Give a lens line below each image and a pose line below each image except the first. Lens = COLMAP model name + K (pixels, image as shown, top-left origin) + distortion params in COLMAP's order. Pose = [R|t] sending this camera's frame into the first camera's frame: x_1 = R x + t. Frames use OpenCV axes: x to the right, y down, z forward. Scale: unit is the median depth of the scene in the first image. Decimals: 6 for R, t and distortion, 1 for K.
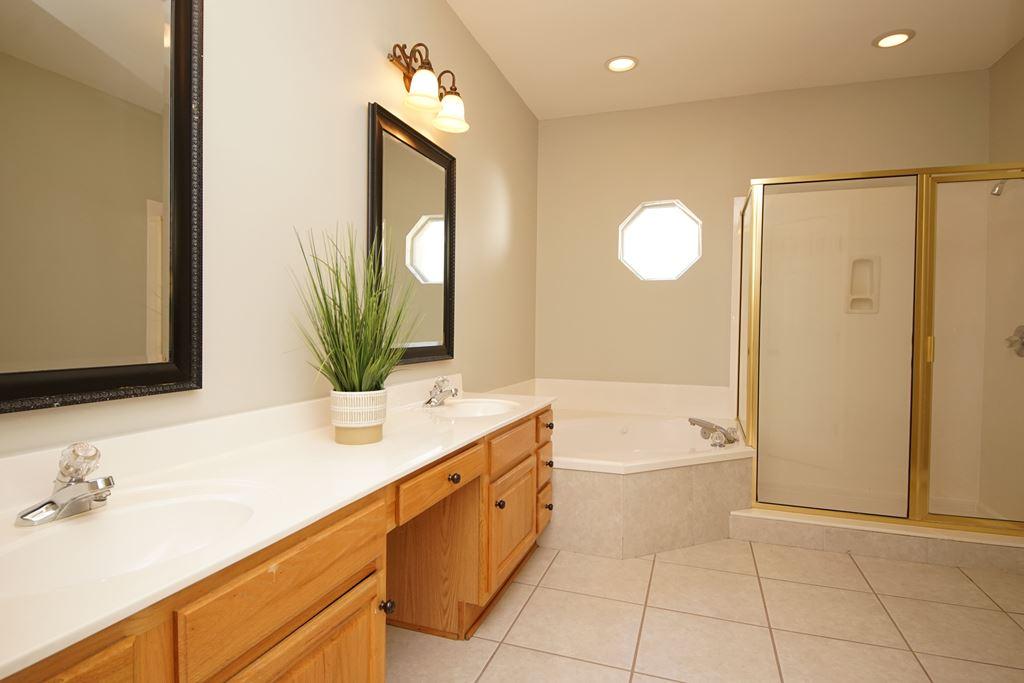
lens RADIAL K [[548.2, 0, 512.5], [0, 548.2, 341.6], [0, 0, 1]] dist [0.017572, -0.019132]
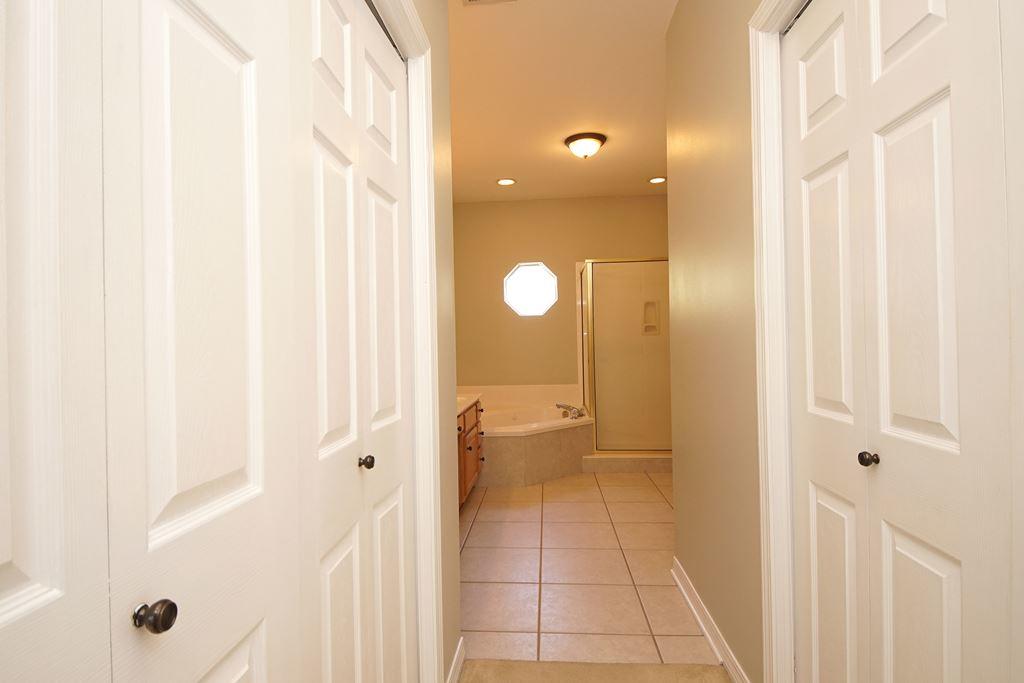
lens RADIAL K [[548.2, 0, 509.6], [0, 548.2, 340.2], [0, 0, 1]] dist [0.017572, -0.019132]
pose [[0.964054, -0.031189, 0.263870, -0.236992], [0.038809, 0.998965, -0.023715, -0.015584], [-0.262857, 0.033103, 0.964267, -0.540076]]
